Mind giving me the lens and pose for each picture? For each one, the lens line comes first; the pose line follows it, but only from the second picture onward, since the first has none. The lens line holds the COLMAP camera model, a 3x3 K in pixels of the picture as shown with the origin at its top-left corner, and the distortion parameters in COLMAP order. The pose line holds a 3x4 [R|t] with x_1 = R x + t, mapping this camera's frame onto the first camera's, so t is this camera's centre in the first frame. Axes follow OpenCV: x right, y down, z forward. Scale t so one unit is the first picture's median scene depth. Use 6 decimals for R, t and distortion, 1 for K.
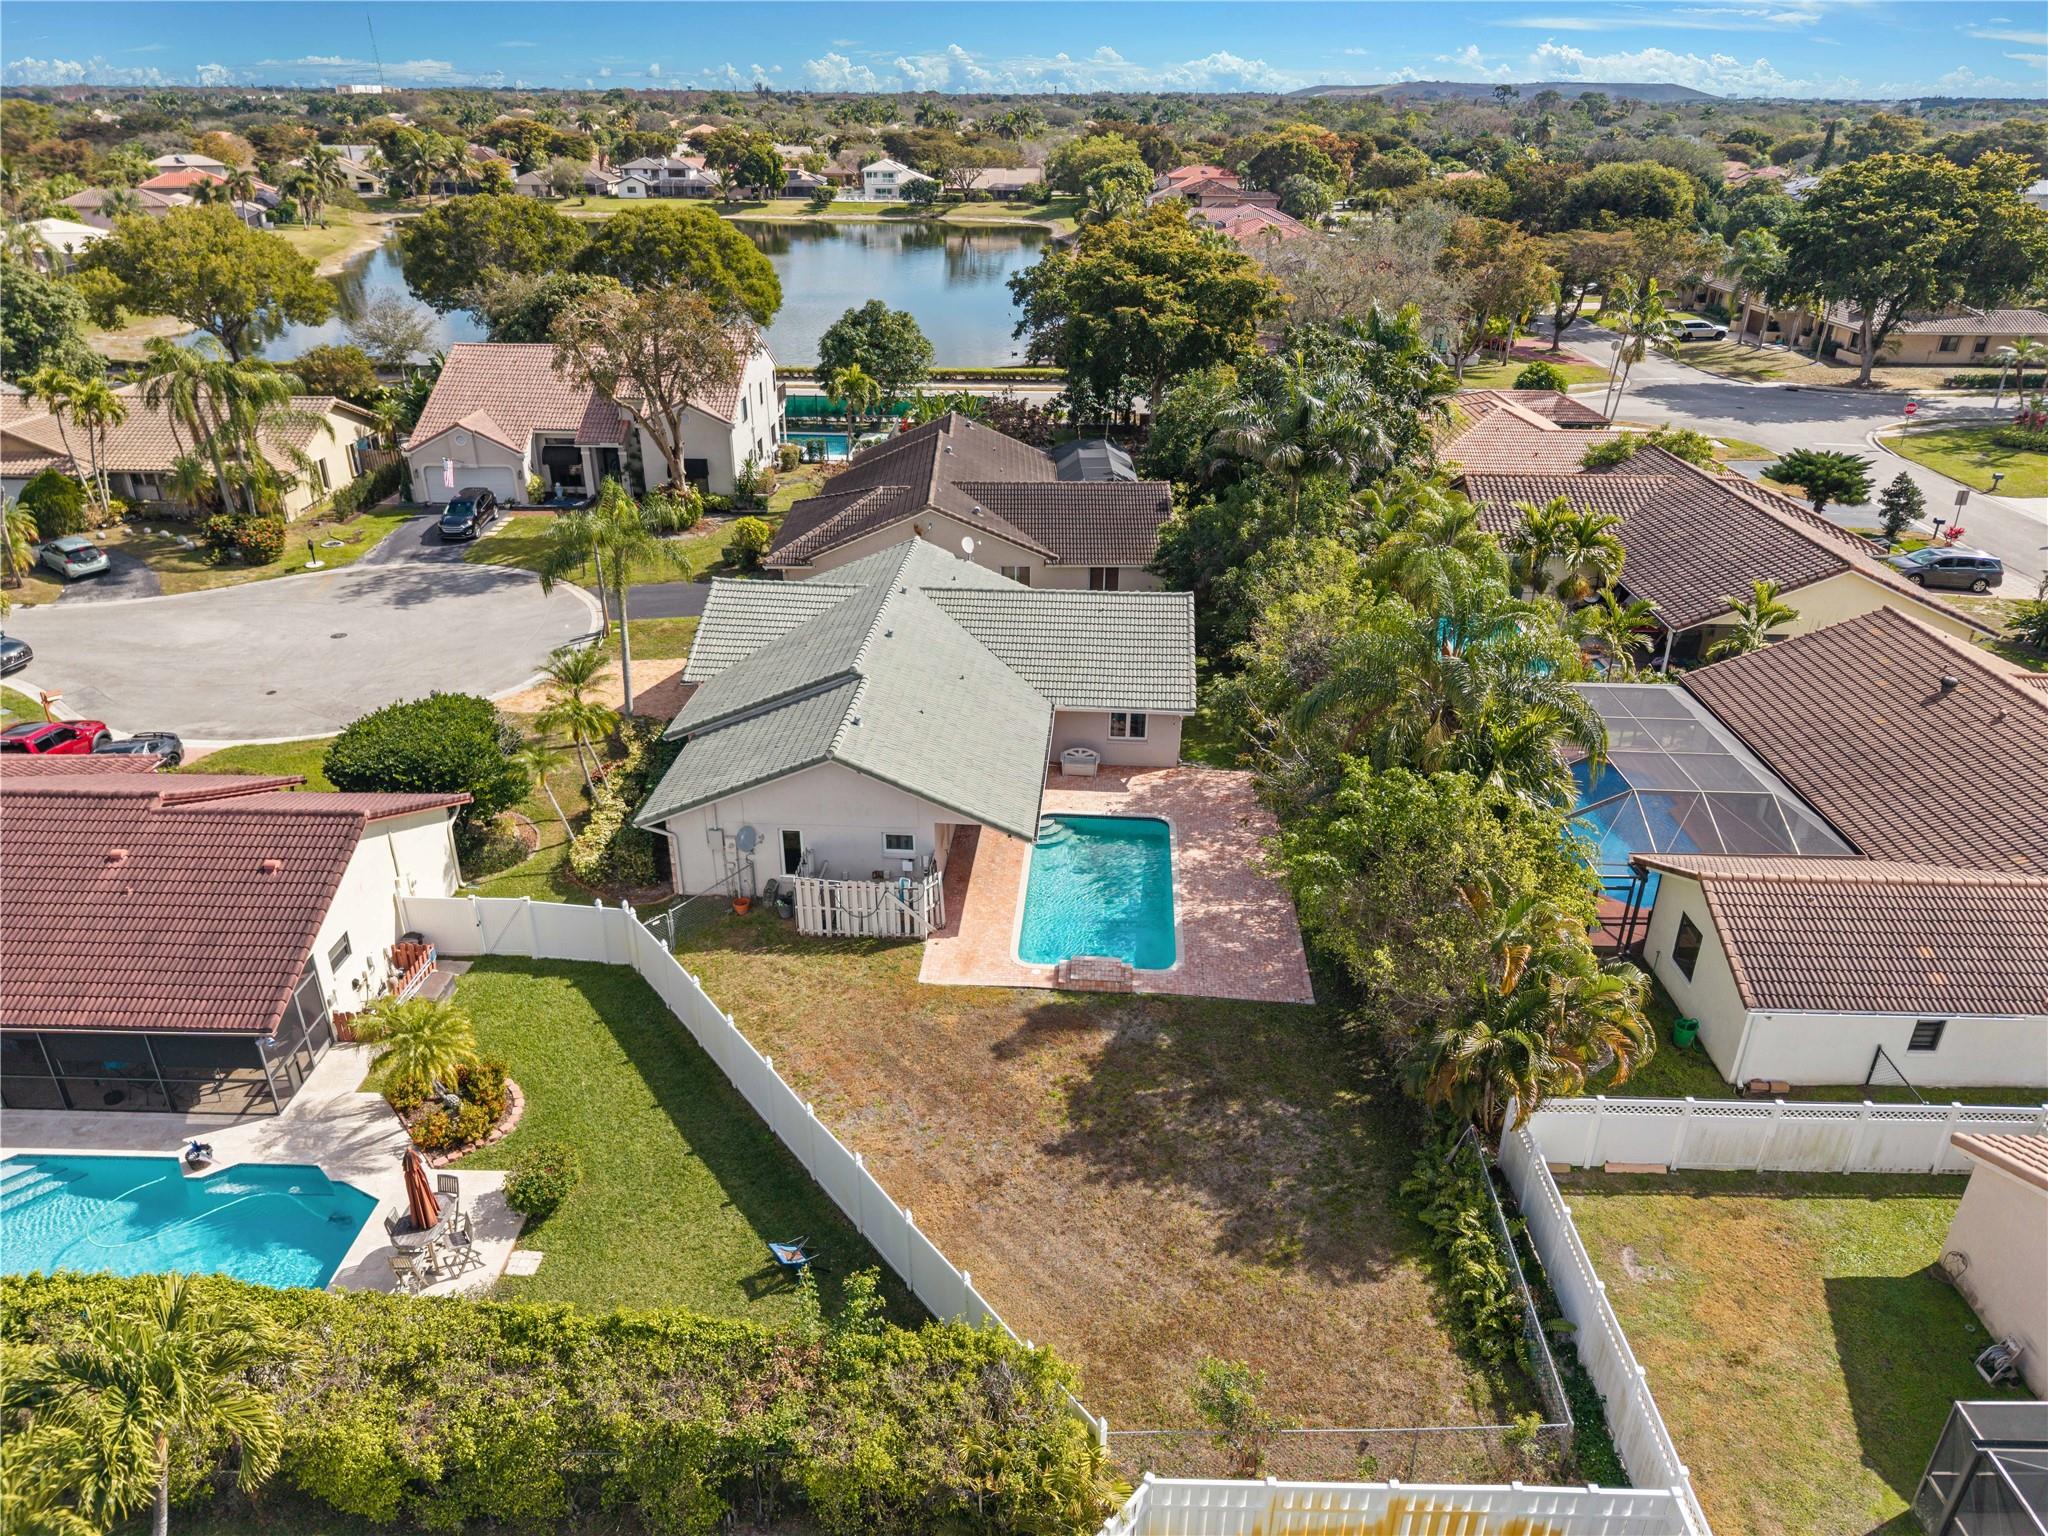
lens RADIAL K [[1359.1, 0, 1024.0], [0, 1359.1, 768.0], [0, 0, 1]] dist [-0.006770, 0.003536]
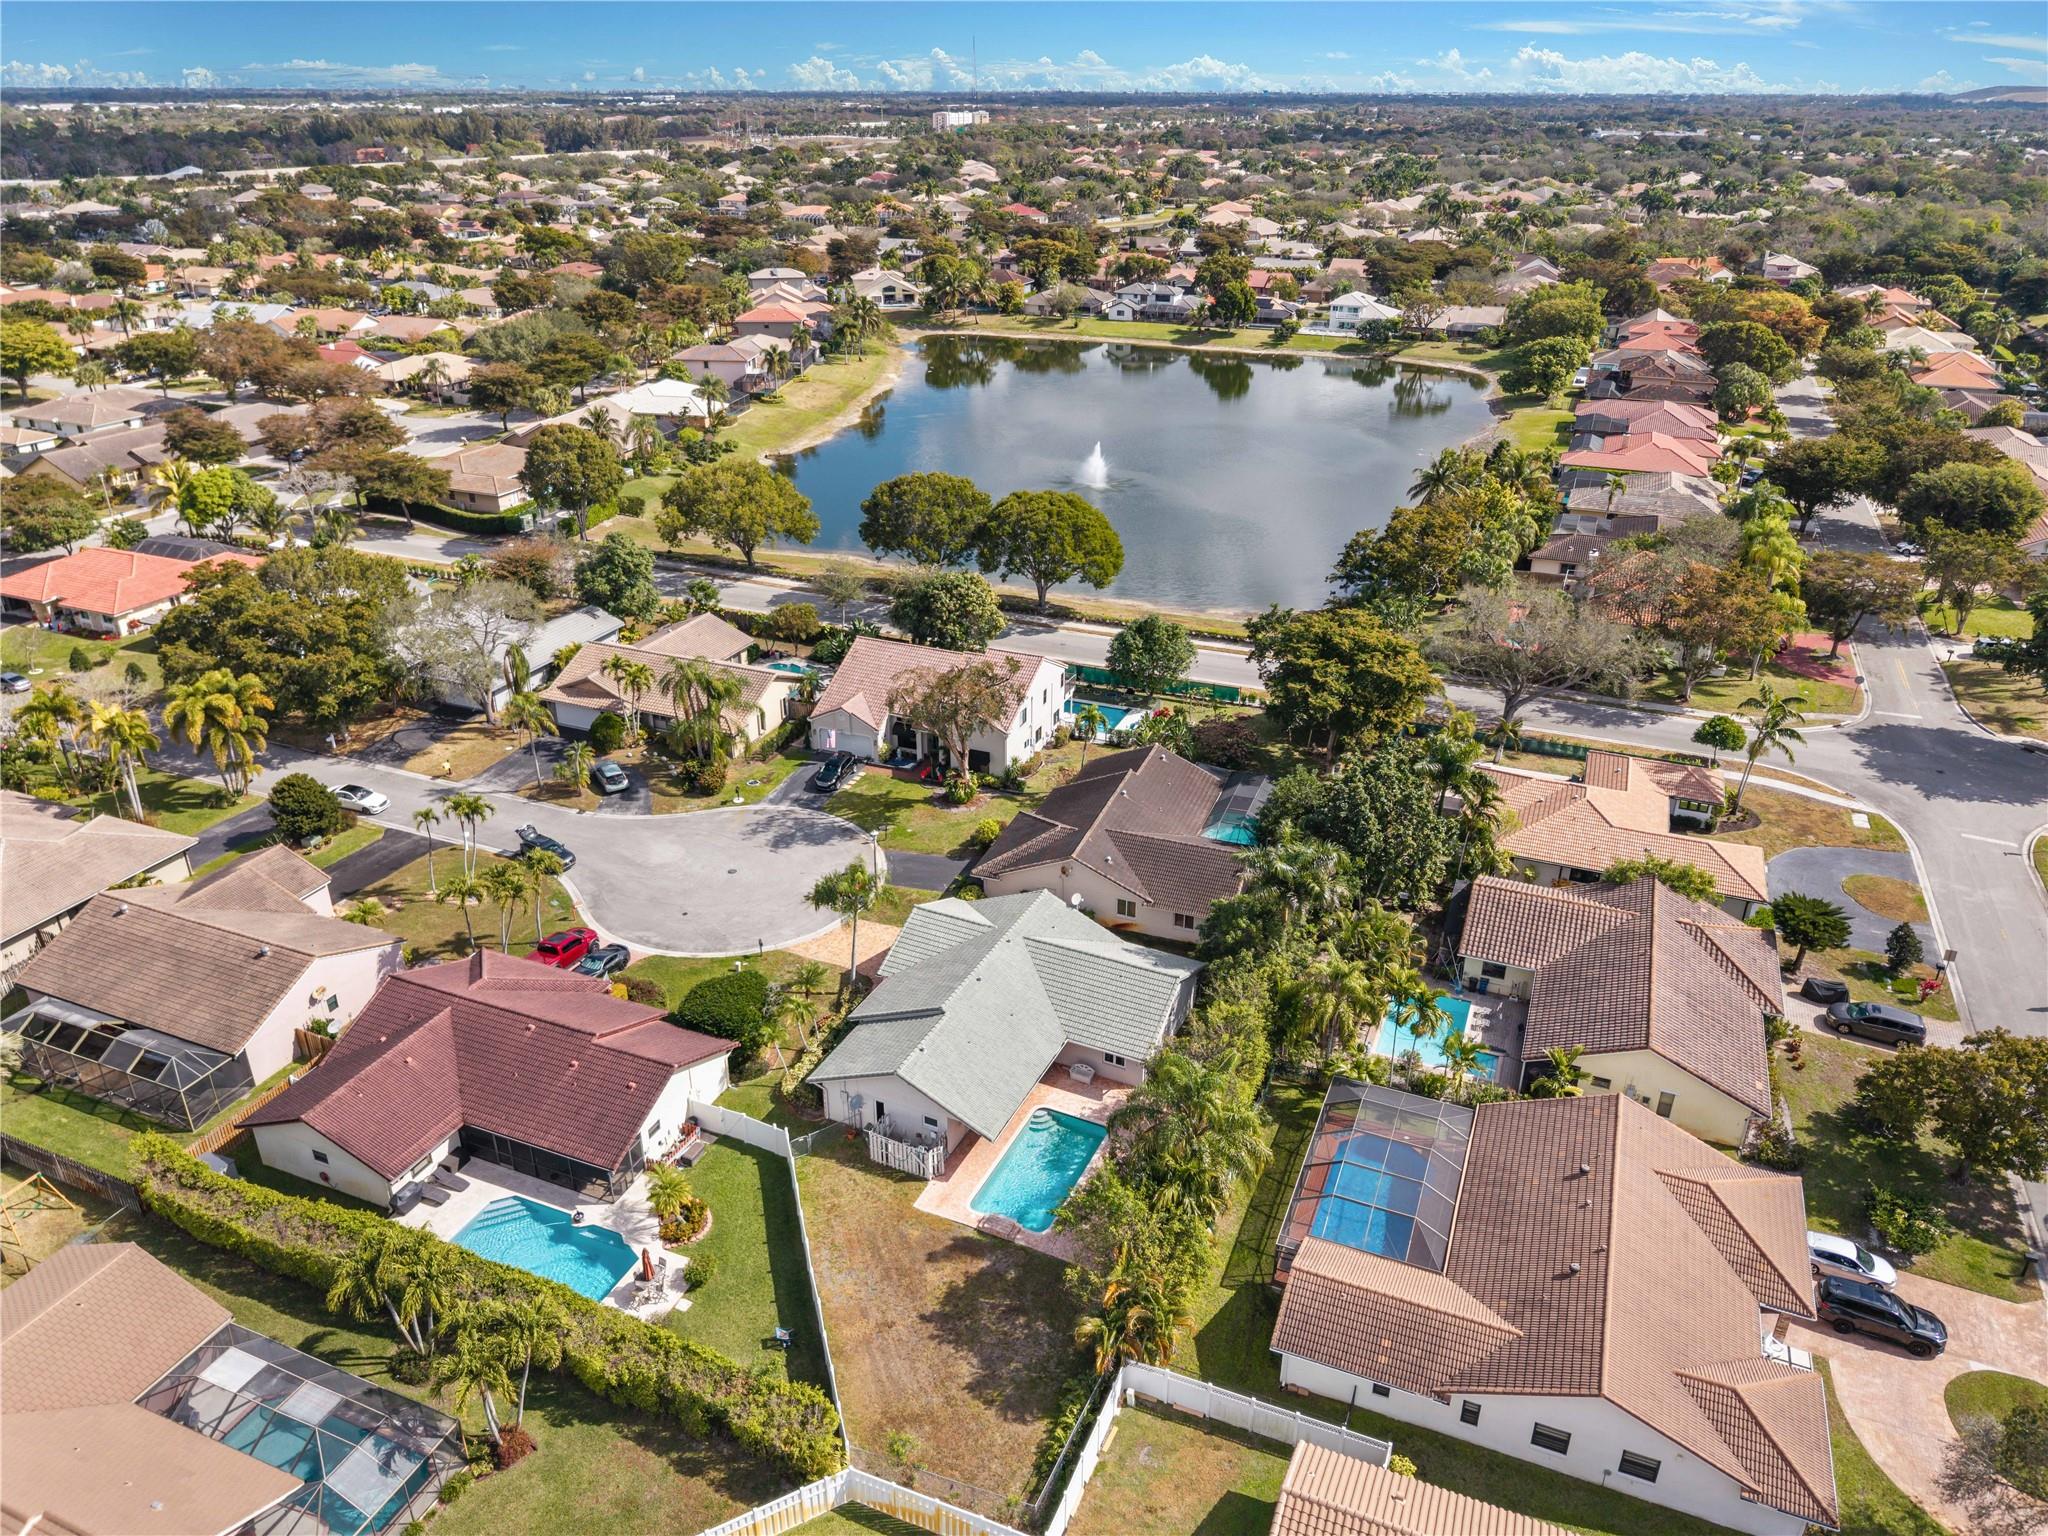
lens RADIAL K [[1381.1, 0, 1024.1], [0, 1381.1, 776.5], [0, 0, 1]] dist [0.046742, -0.065294]
pose [[0.931013, 0.151059, -0.332259, 0.331671], [-0.152020, 0.988104, 0.023263, -0.269458], [0.331820, 0.028852, 0.942901, -0.430939]]
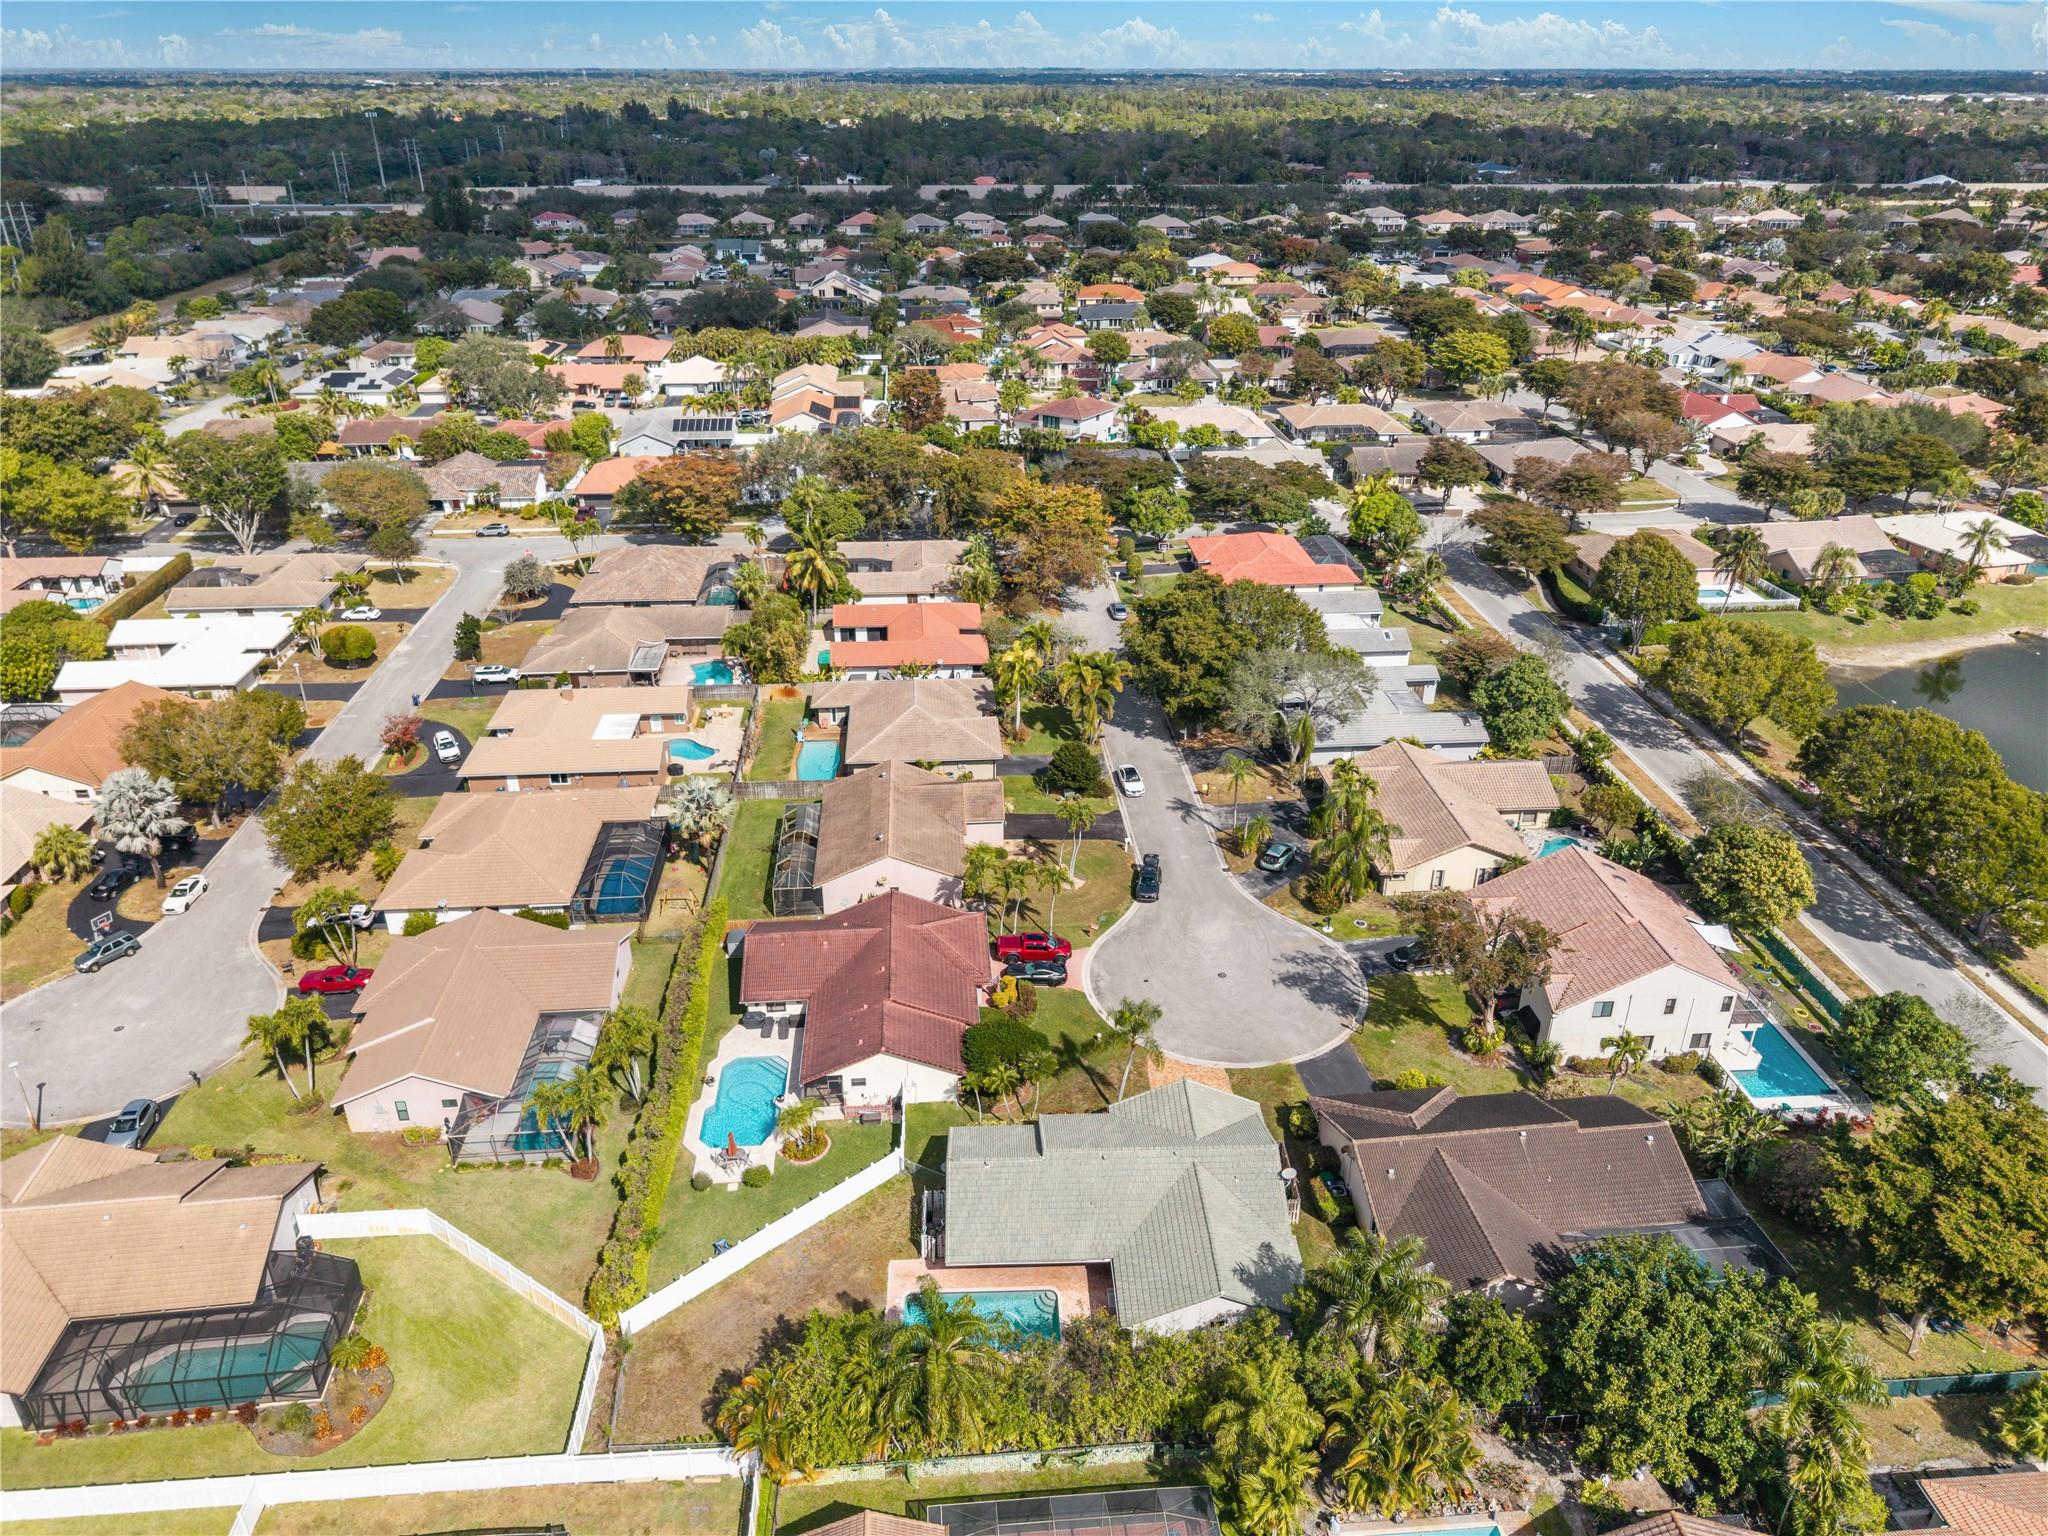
lens RADIAL K [[1381.1, 0, 1024.1], [0, 1381.1, 776.5], [0, 0, 1]] dist [0.046742, -0.065294]
pose [[0.102663, 0.434783, -0.894664, 0.865564], [-0.439586, 0.826655, 0.351290, -0.737301], [0.892314, 0.357218, 0.275991, 0.147079]]
